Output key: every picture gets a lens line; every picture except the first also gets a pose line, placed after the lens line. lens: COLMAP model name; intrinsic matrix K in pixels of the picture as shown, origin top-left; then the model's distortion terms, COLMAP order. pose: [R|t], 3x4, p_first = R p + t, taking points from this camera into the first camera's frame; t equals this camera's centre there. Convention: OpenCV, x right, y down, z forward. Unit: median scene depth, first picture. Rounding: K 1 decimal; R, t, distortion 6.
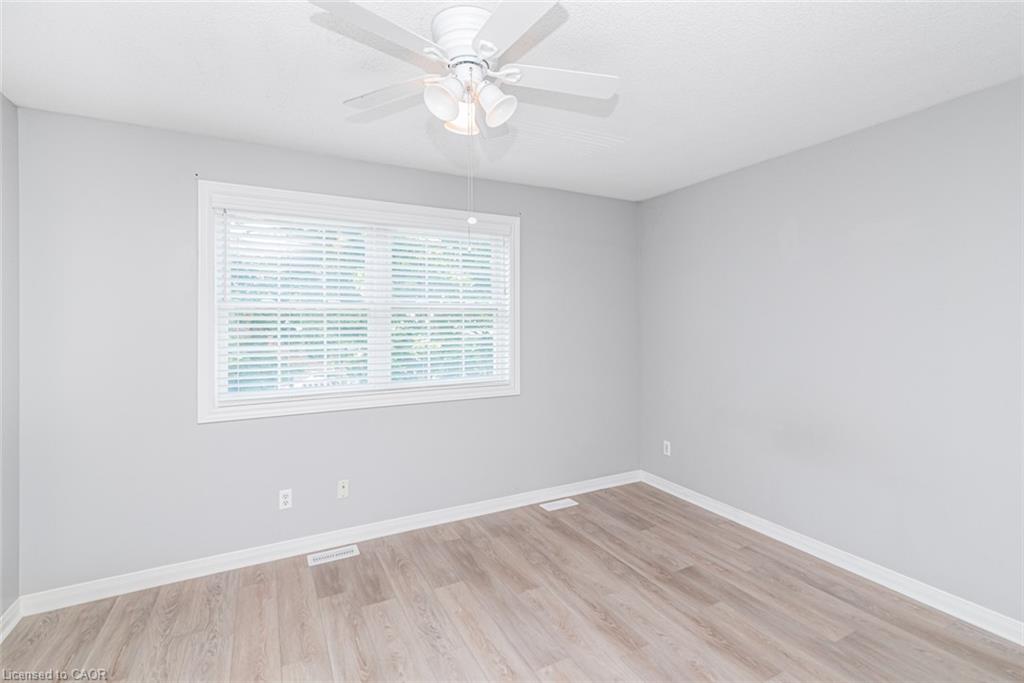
lens RADIAL K [[475.1, 0, 512.2], [0, 475.1, 323.1], [0, 0, 1]] dist [-0.000489, -0.000223]
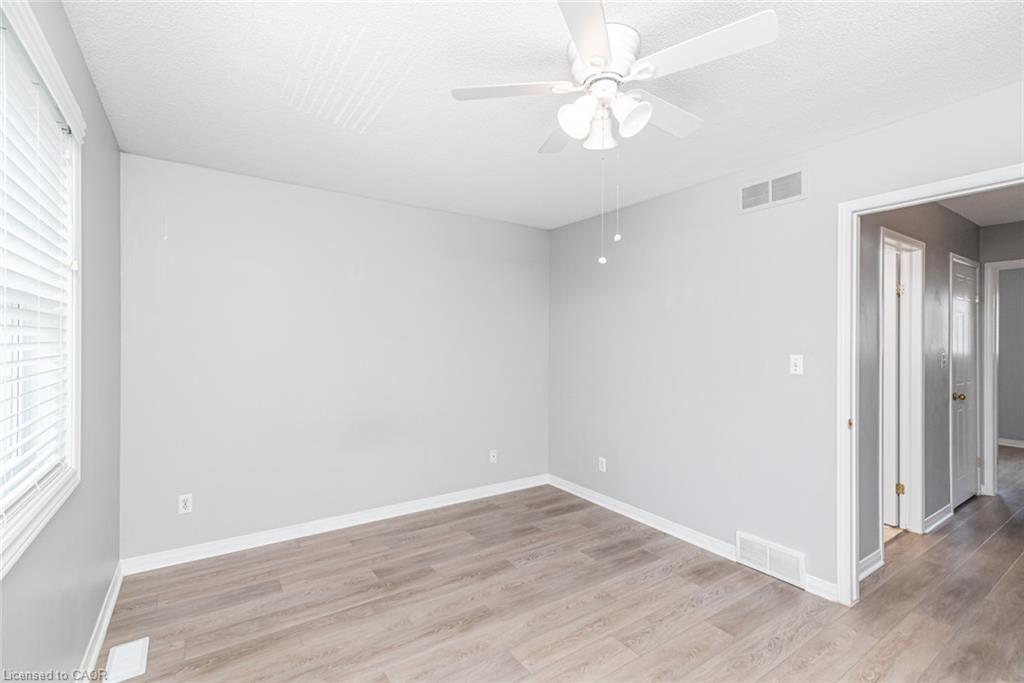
lens RADIAL K [[455.4, 0, 512.0], [0, 455.4, 341.5], [0, 0, 1]] dist [0.002020, 0.000229]
pose [[-0.114190, 0.000275, 0.993459, -0.660182], [0.006004, 0.999982, 0.000414, 0.007781], [-0.993441, 0.006012, -0.114189, 0.811687]]
